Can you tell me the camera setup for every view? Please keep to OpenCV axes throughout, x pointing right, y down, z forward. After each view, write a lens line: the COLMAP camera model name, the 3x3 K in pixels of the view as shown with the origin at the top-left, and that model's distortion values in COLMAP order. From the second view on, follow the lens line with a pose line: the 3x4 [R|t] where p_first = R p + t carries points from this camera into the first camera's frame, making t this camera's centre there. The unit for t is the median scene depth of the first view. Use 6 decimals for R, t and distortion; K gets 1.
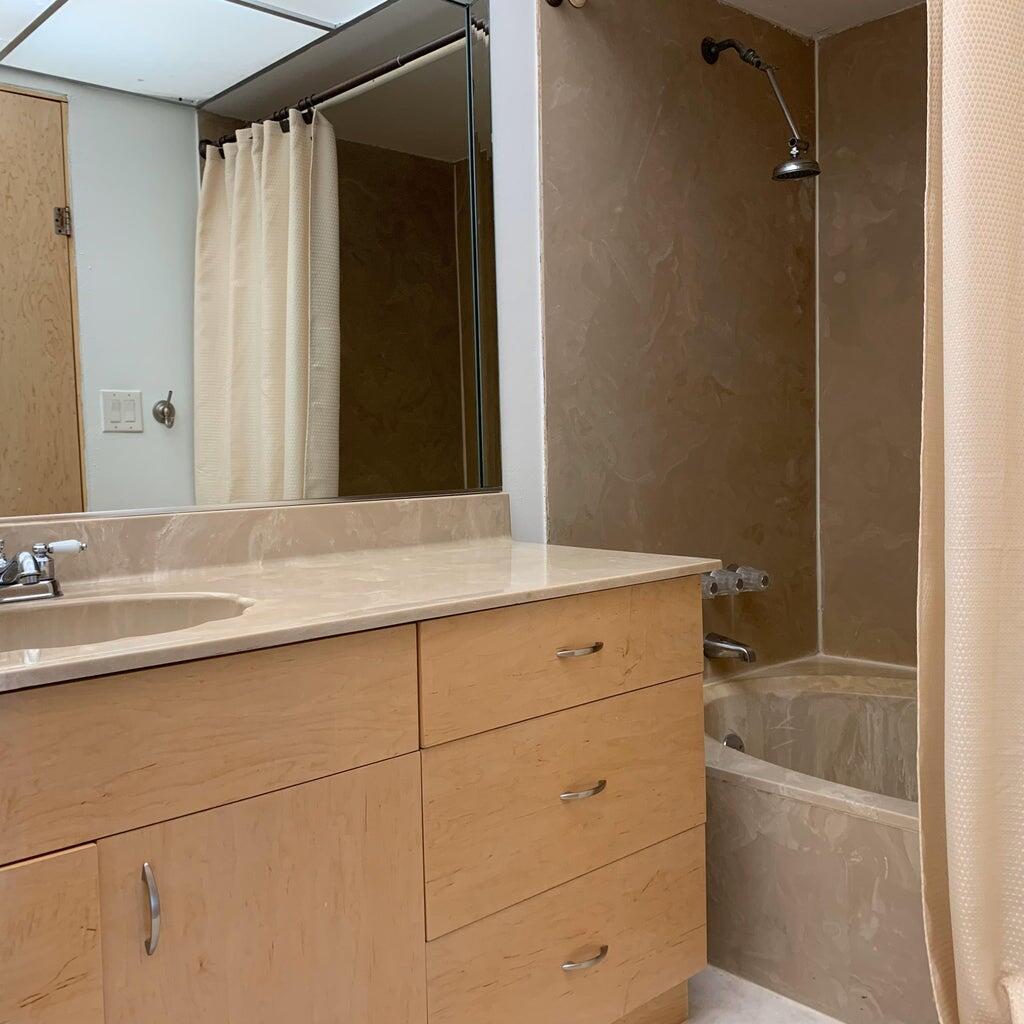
lens RADIAL K [[1063.9, 0, 510.6], [0, 1063.9, 507.9], [0, 0, 1]] dist [-0.006466, 0.000000]
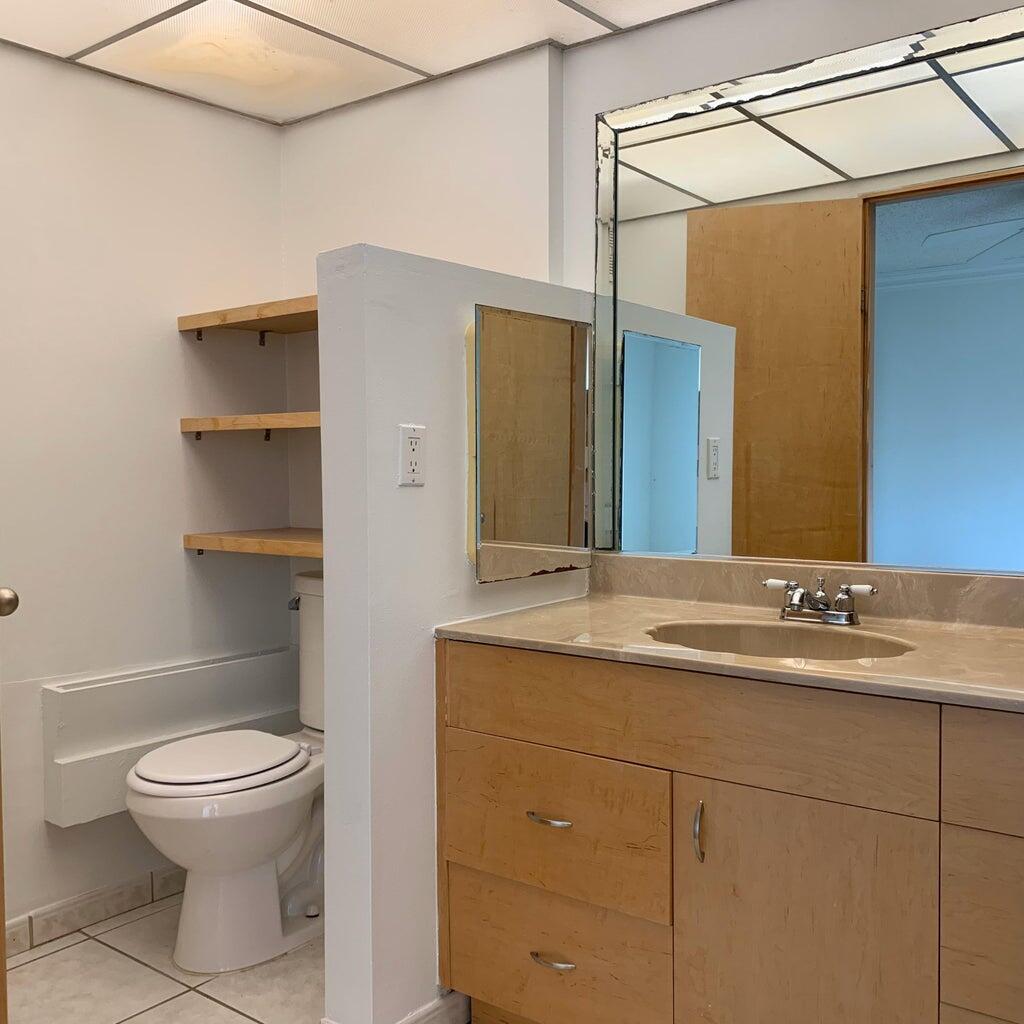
lens RADIAL K [[1063.9, 0, 509.9], [0, 1063.9, 513.0], [0, 0, 1]] dist [-0.006466, 0.000000]
pose [[0.166199, 0.071804, -0.983474, 0.806610], [-0.057869, 0.996337, 0.062964, -0.116756], [0.984393, 0.046448, 0.169746, 0.337782]]
